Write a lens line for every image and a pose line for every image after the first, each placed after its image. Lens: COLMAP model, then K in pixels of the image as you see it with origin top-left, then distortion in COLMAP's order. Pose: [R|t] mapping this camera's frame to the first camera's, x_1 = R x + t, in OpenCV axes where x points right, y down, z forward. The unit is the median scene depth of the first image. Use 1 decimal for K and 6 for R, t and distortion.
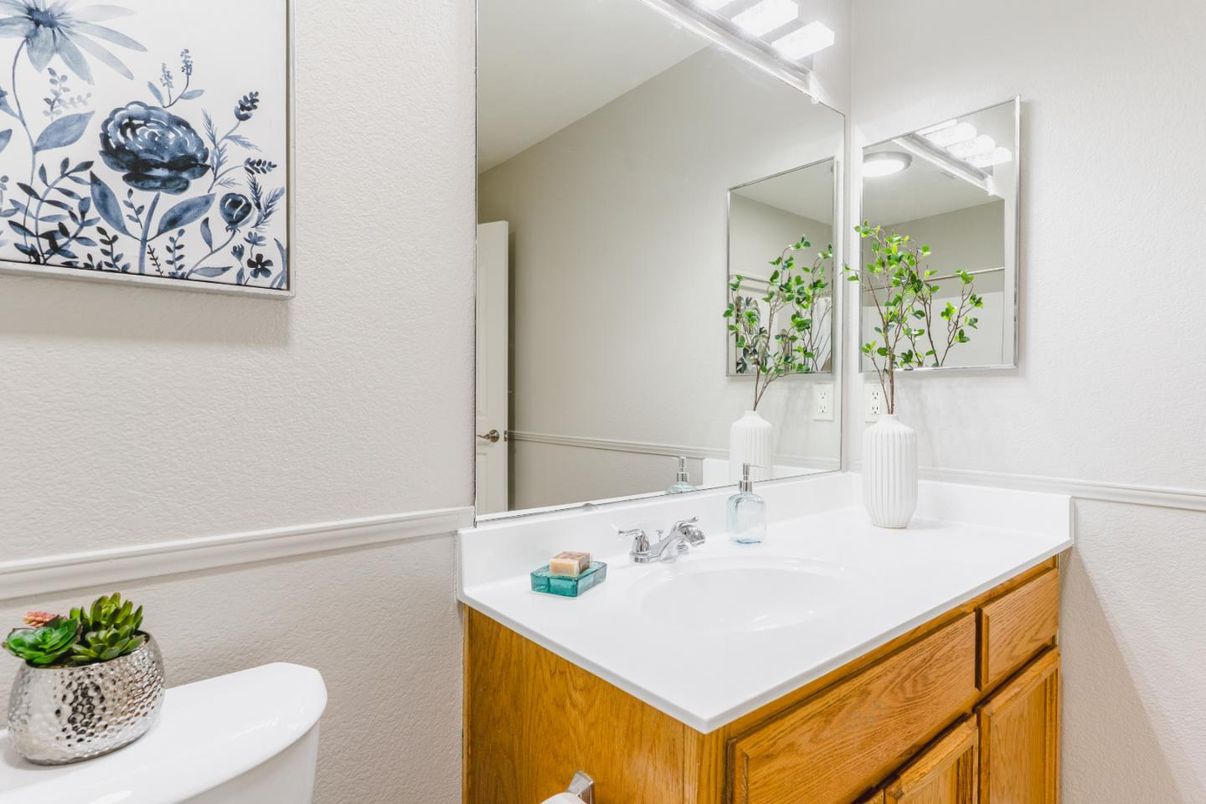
lens RADIAL K [[617.5, 0, 597.6], [0, 617.5, 409.2], [0, 0, 1]] dist [0.001935, -0.002498]
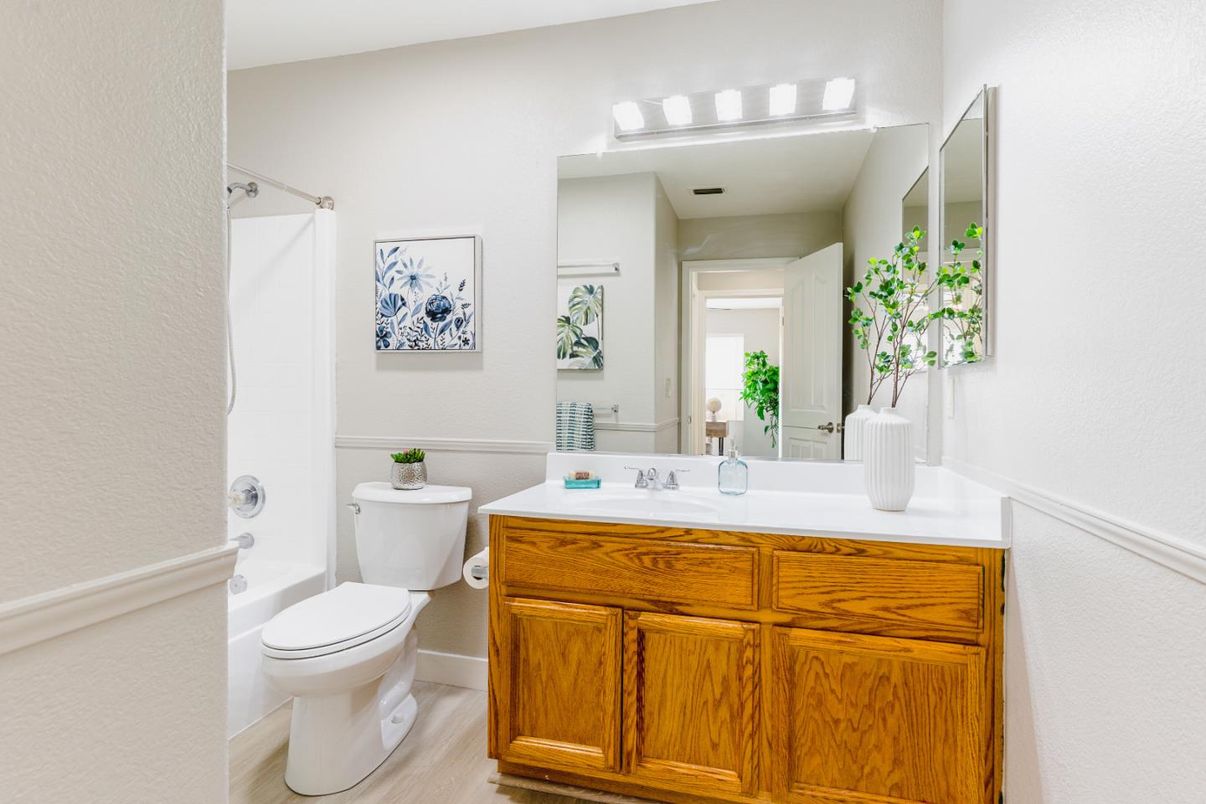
lens RADIAL K [[617.5, 0, 611.8], [0, 617.5, 404.3], [0, 0, 1]] dist [0.001935, -0.002498]
pose [[0.588899, 0.015067, -0.808066, 2.312949], [-0.023884, 0.999714, 0.001235, 0.031616], [0.807854, 0.018573, 0.589090, -0.102718]]
